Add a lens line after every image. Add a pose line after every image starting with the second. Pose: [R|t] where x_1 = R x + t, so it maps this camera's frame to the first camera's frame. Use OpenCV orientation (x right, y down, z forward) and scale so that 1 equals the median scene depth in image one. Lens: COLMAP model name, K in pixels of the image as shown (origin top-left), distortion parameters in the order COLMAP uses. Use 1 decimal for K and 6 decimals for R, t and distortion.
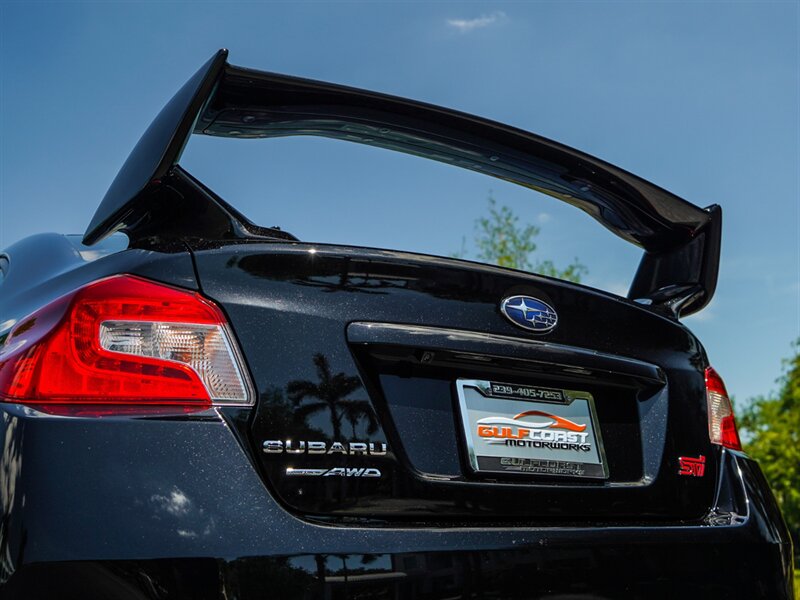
lens RADIAL K [[883.9, 0, 436.1], [0, 883.9, 291.7], [0, 0, 1]] dist [0.009730, 0.000000]
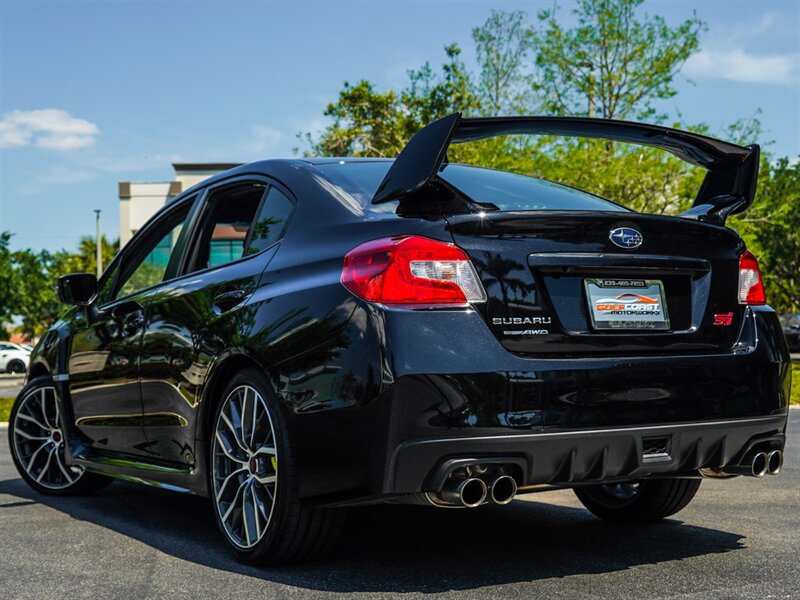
lens RADIAL K [[883.9, 0, 393.5], [0, 883.9, 306.4], [0, 0, 1]] dist [0.009730, 0.000000]
pose [[0.988550, -0.008608, -0.150651, -0.090464], [0.042891, 0.973221, 0.225834, -0.270485], [0.144672, -0.229709, 0.962447, -0.819009]]
